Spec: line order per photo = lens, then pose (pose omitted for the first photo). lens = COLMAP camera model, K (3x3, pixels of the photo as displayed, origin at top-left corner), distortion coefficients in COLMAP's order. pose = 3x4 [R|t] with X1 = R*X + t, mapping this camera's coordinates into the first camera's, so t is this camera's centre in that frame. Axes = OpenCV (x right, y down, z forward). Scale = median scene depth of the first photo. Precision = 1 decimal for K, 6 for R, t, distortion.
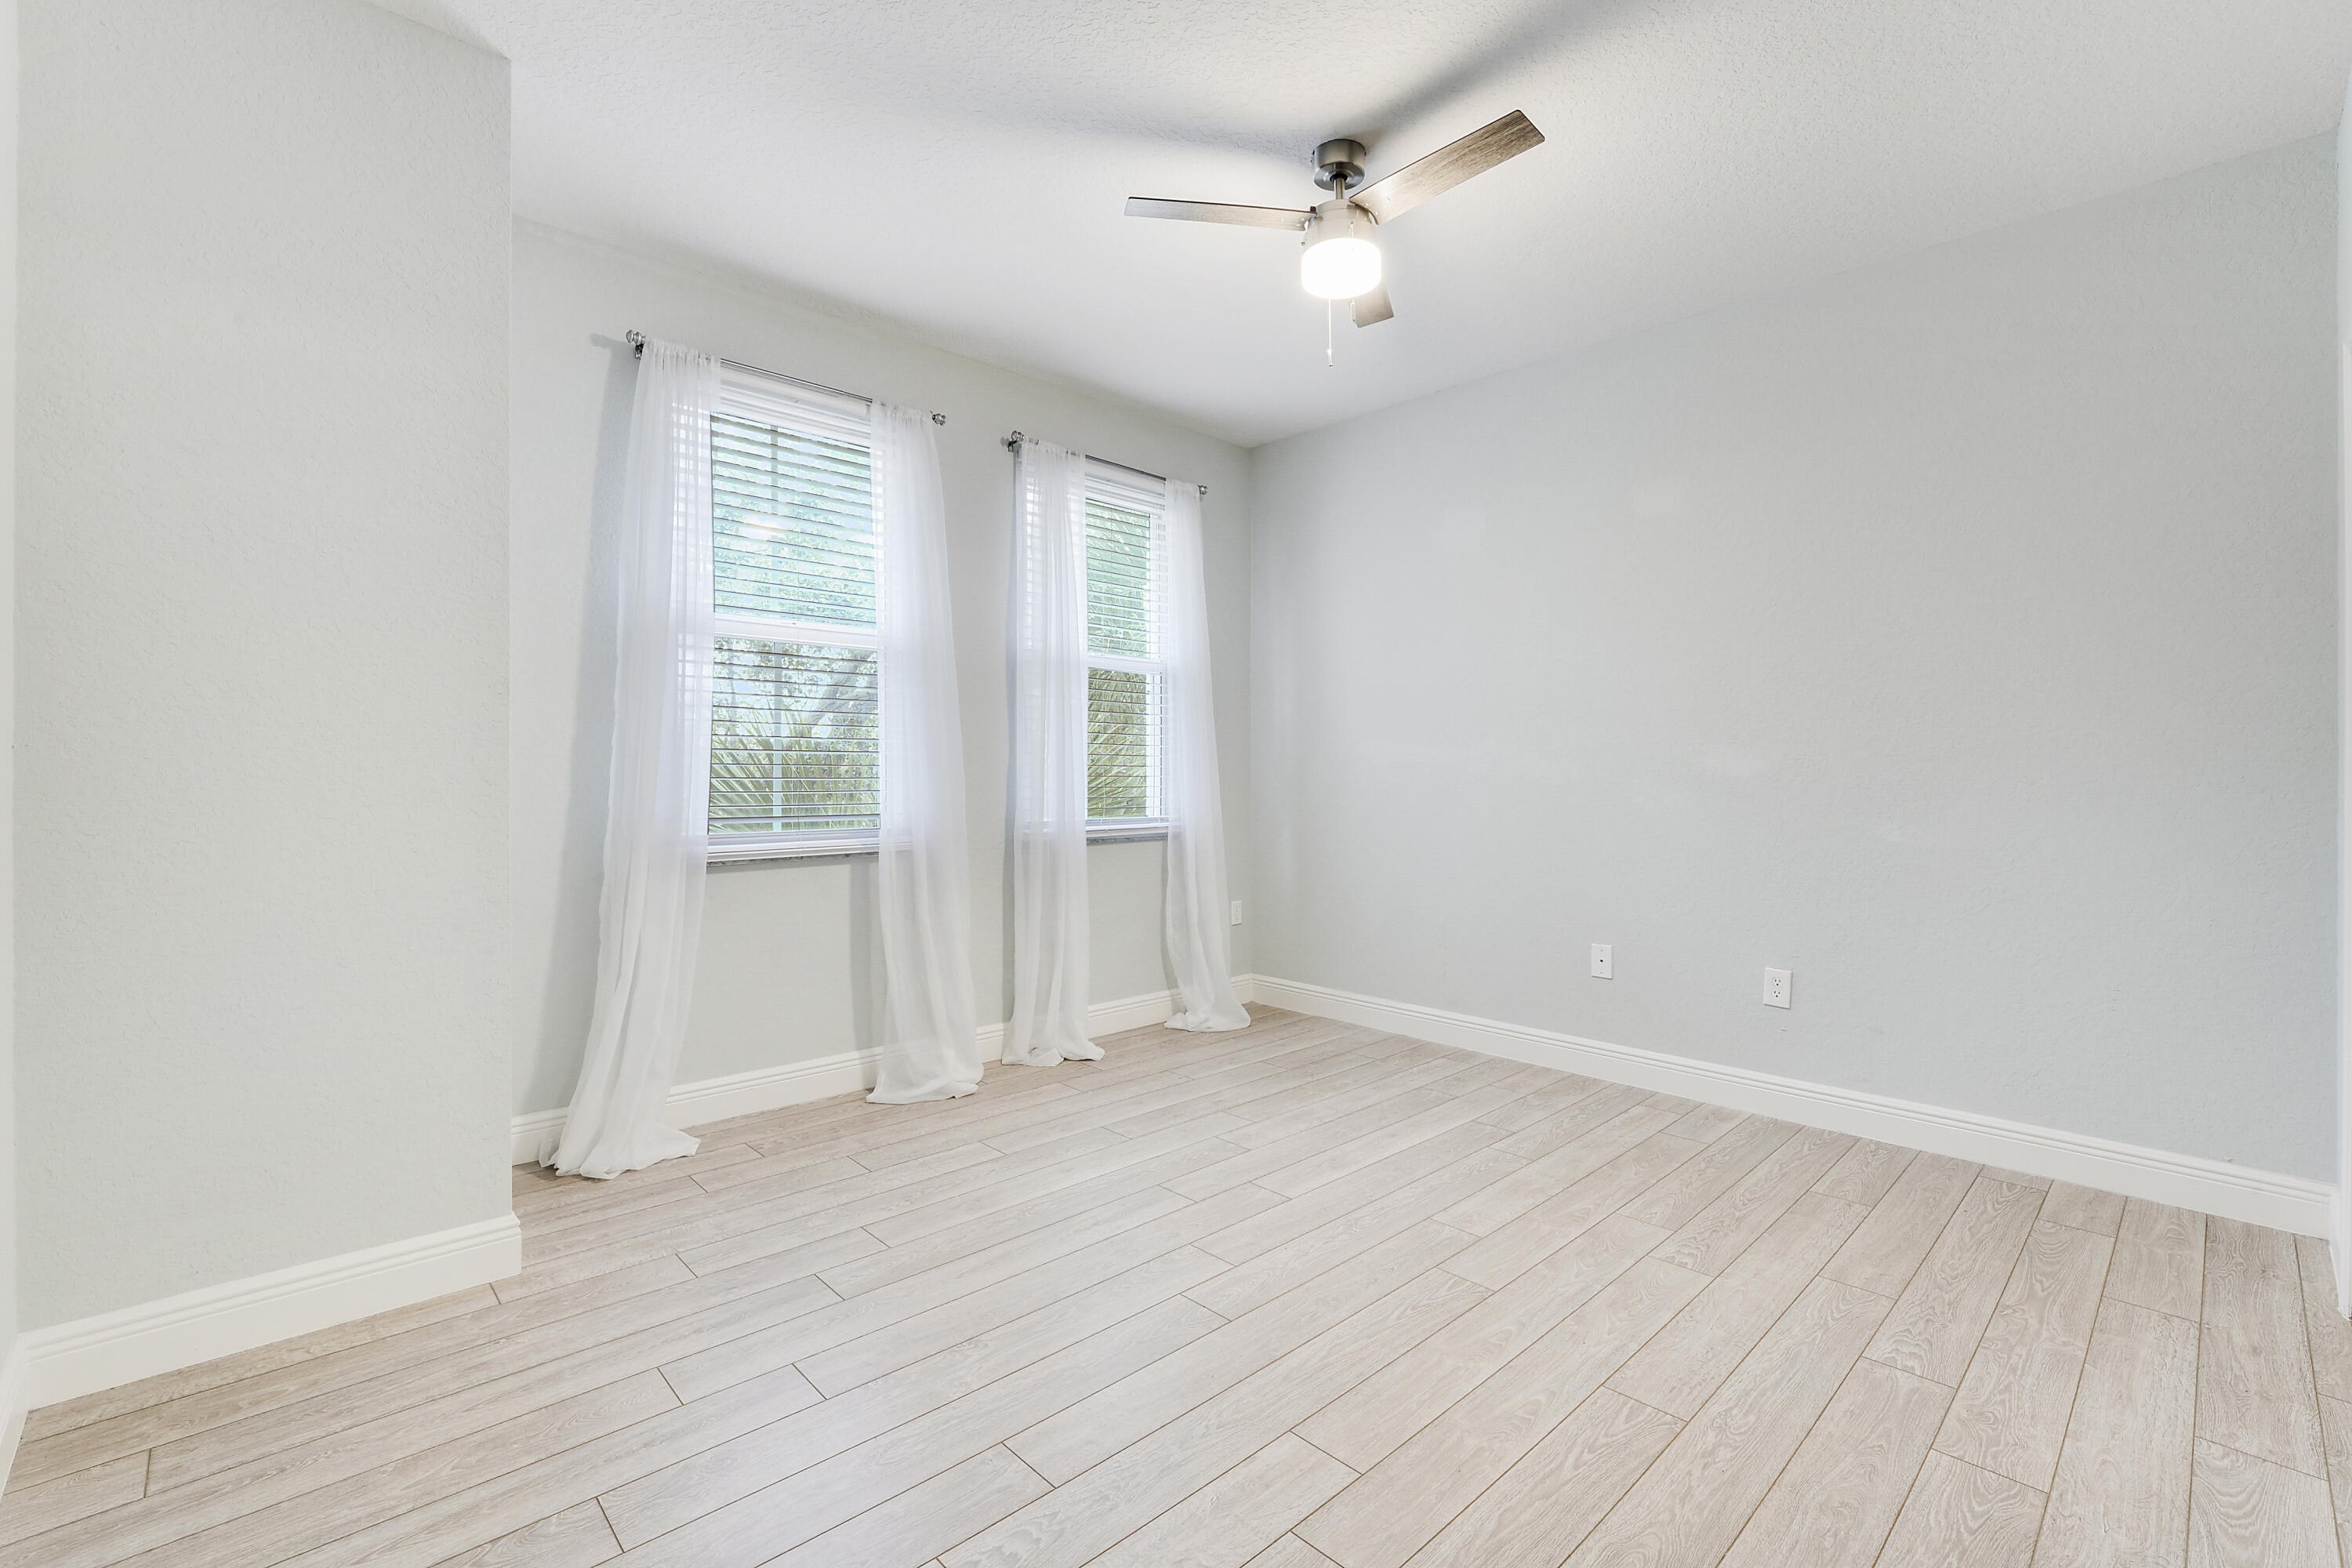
lens RADIAL K [[985.7, 0, 1176.0], [0, 985.7, 784.0], [0, 0, 1]] dist [-0.024891, -0.000102]
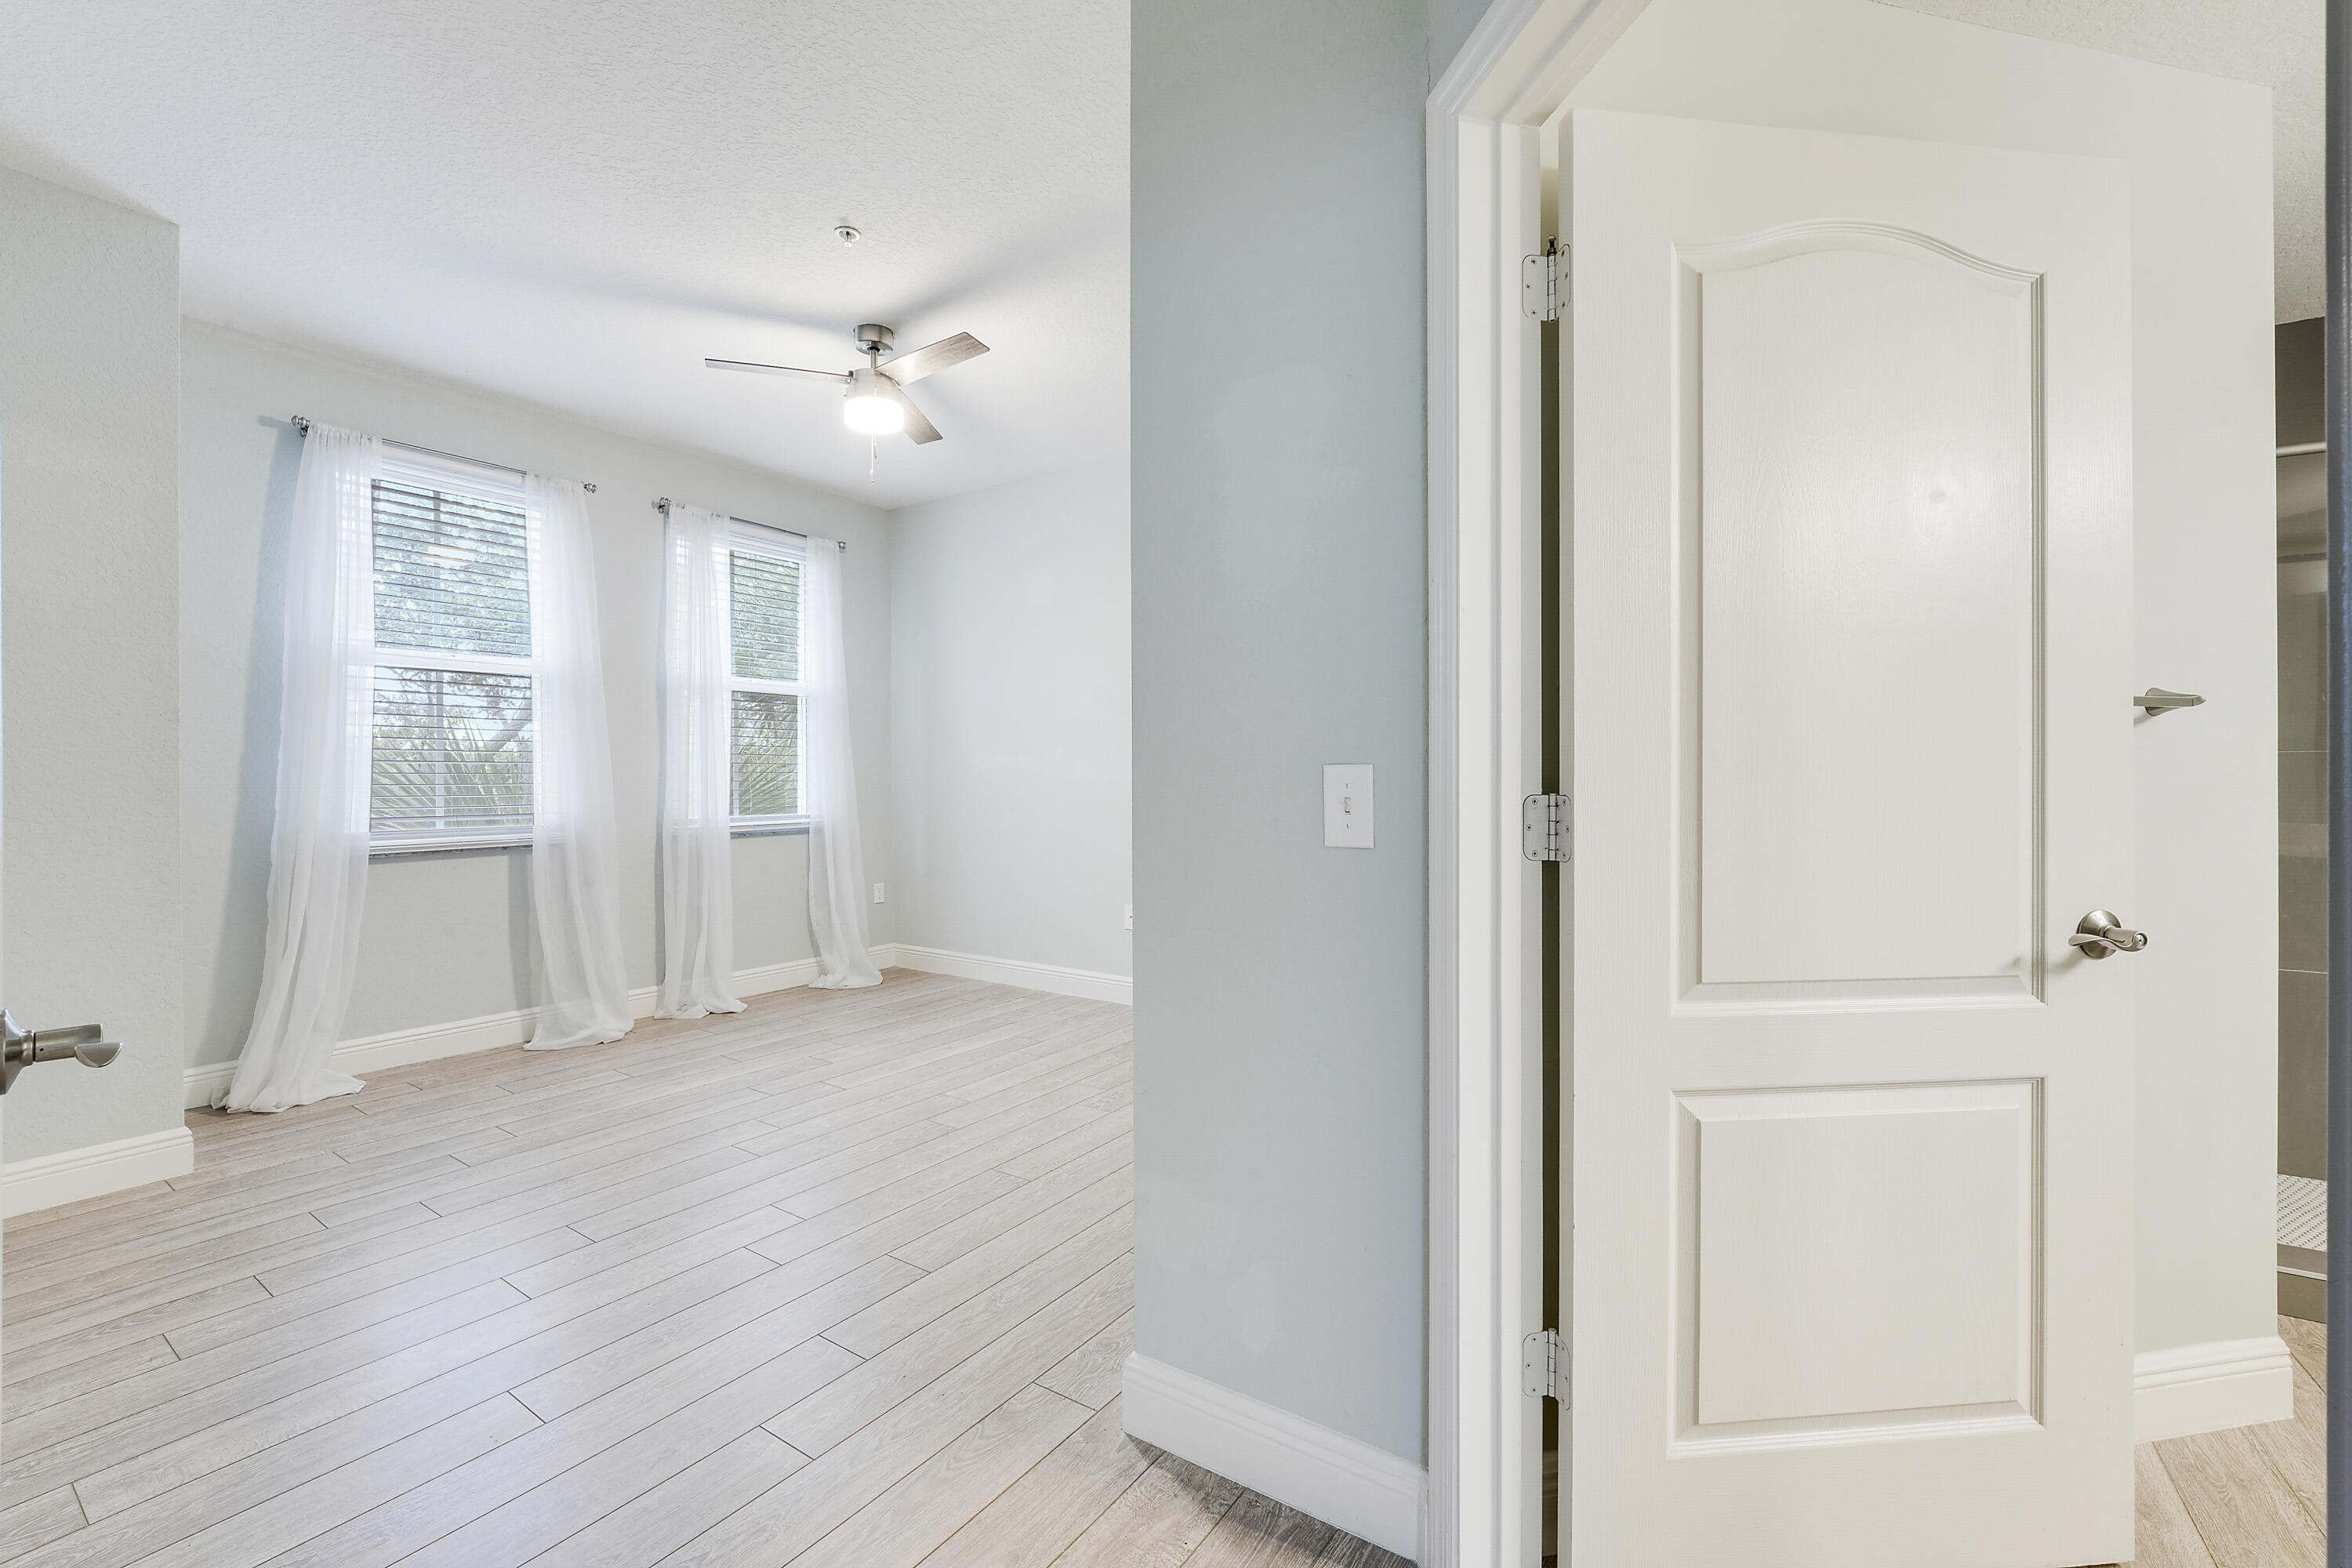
lens RADIAL K [[942.1, 0, 1141.0], [0, 942.1, 786.6], [0, 0, 1]] dist [-0.037662, 0.007019]
pose [[0.977220, -0.005352, 0.212159, 0.212027], [0.005553, 0.999985, -0.000351, 0.002878], [-0.212154, 0.001521, 0.977235, -0.314918]]
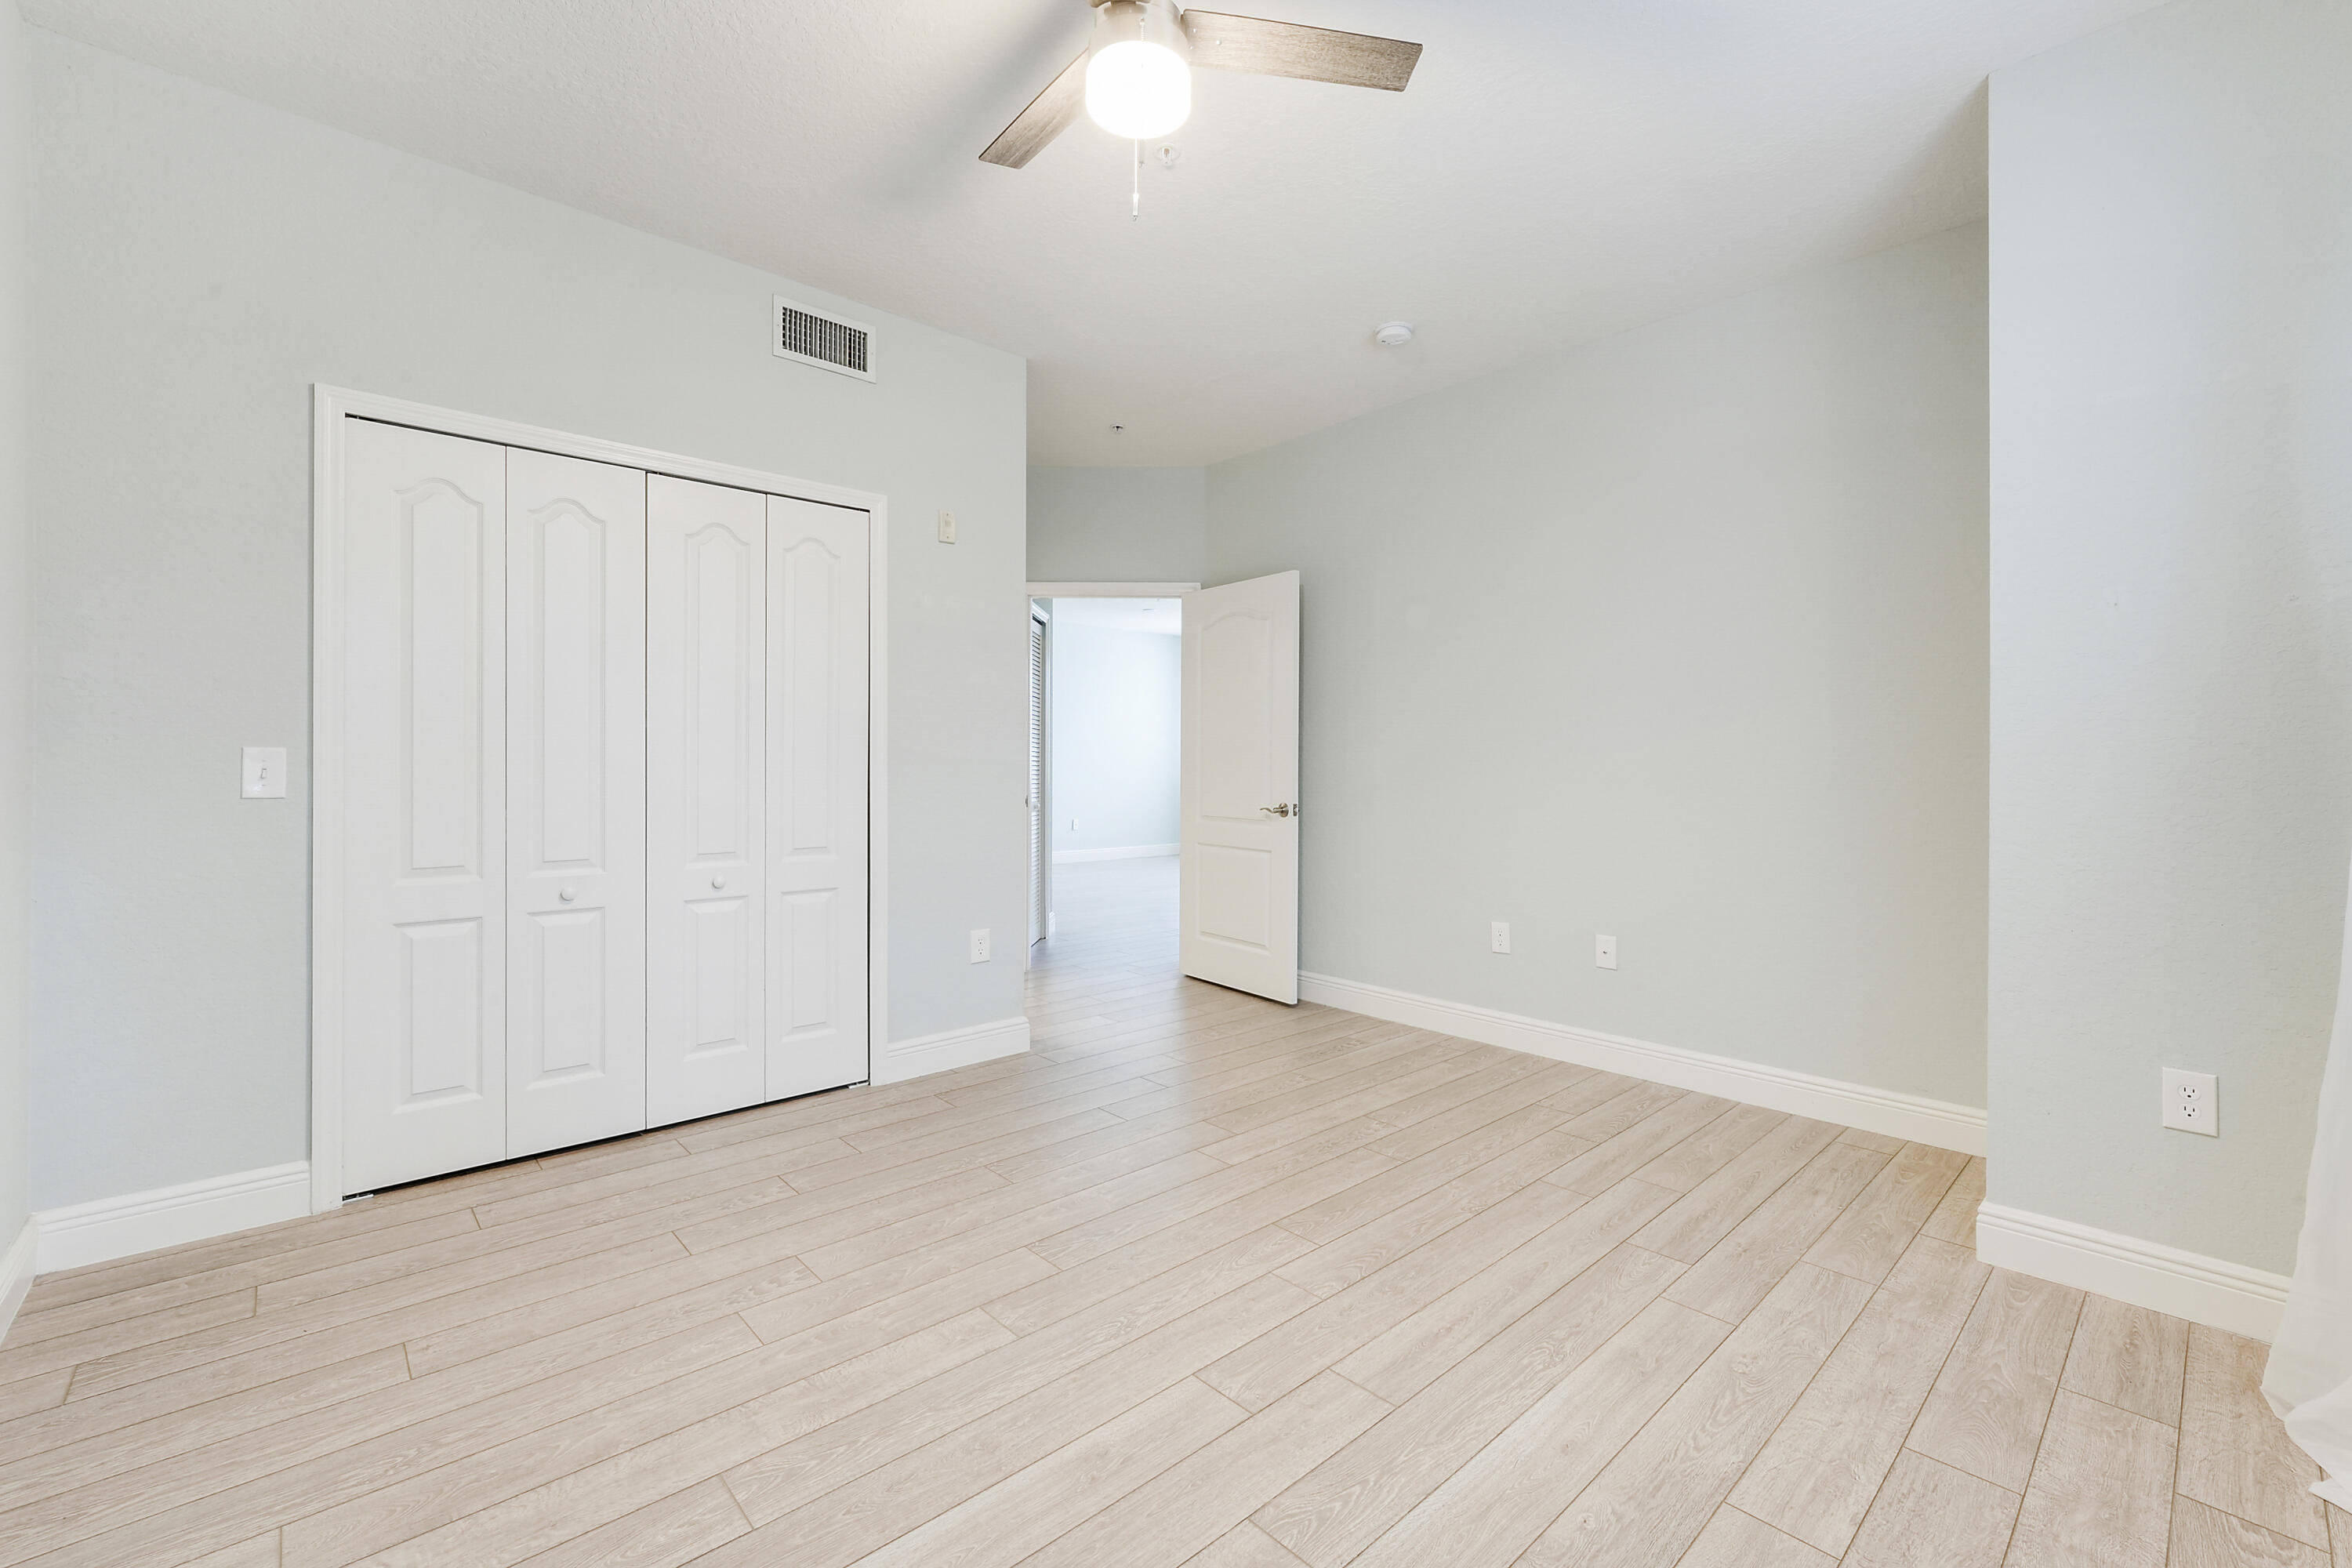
lens RADIAL K [[962.3, 0, 1176.0], [0, 962.3, 784.0], [0, 0, 1]] dist [-0.022644, 0.000158]
pose [[-0.999790, -0.005674, 0.019710, 0.102419], [-0.005148, 0.999632, 0.026646, -0.008951], [-0.019854, 0.026539, -0.999451, 1.433616]]
